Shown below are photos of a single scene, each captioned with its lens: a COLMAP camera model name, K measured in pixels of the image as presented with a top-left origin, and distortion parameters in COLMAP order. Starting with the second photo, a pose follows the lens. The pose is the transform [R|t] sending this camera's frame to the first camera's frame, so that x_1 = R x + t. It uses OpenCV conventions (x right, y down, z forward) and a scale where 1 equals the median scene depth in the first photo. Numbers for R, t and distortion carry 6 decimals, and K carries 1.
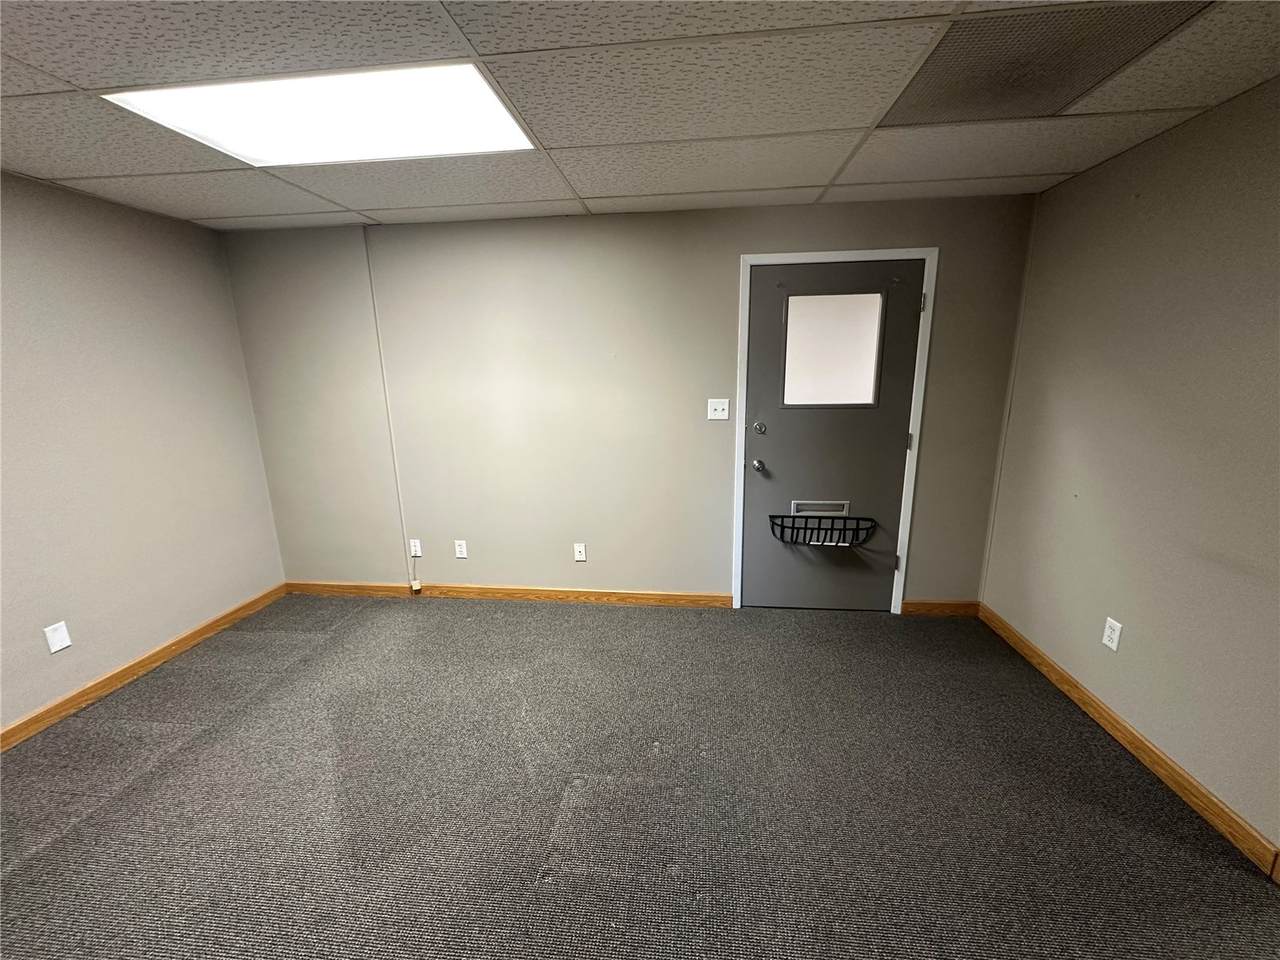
lens RADIAL K [[509.7, 0, 642.5], [0, 509.7, 481.8], [0, 0, 1]] dist [0.002505, -0.000371]
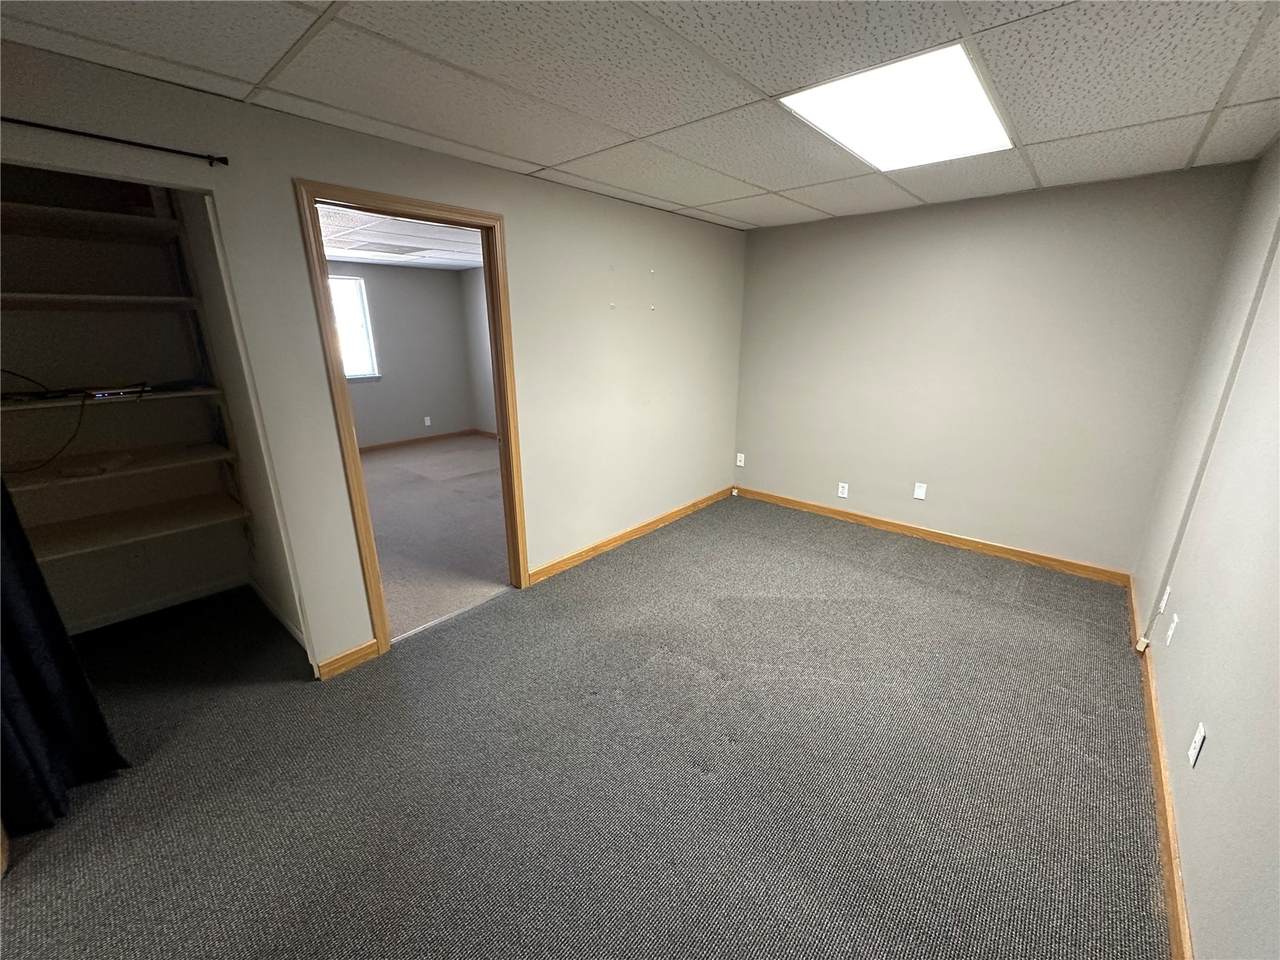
lens RADIAL K [[509.7, 0, 641.1], [0, 509.7, 486.9], [0, 0, 1]] dist [0.002505, -0.000371]
pose [[-0.569509, 0.263439, -0.778627, 0.557956], [-0.169926, 0.889058, 0.425090, -0.218338], [0.804229, 0.374402, -0.461561, 0.843453]]
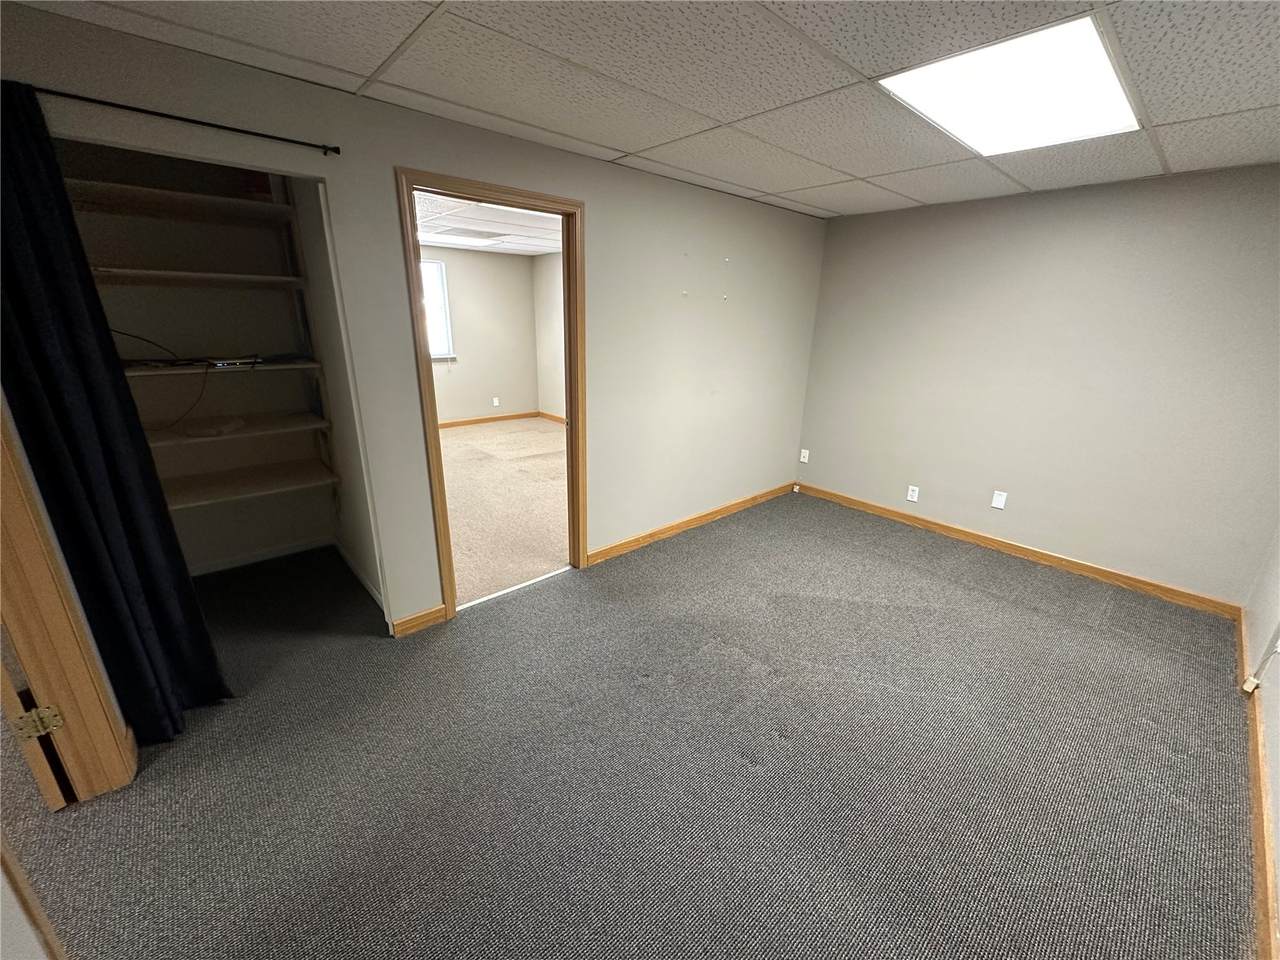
lens RADIAL K [[509.7, 0, 641.6], [0, 509.7, 486.5], [0, 0, 1]] dist [0.002505, -0.000371]
pose [[-0.664527, 0.240206, -0.707605, 0.573052], [-0.177511, 0.869080, 0.461724, -0.217520], [0.725875, 0.432436, -0.534888, 0.836967]]
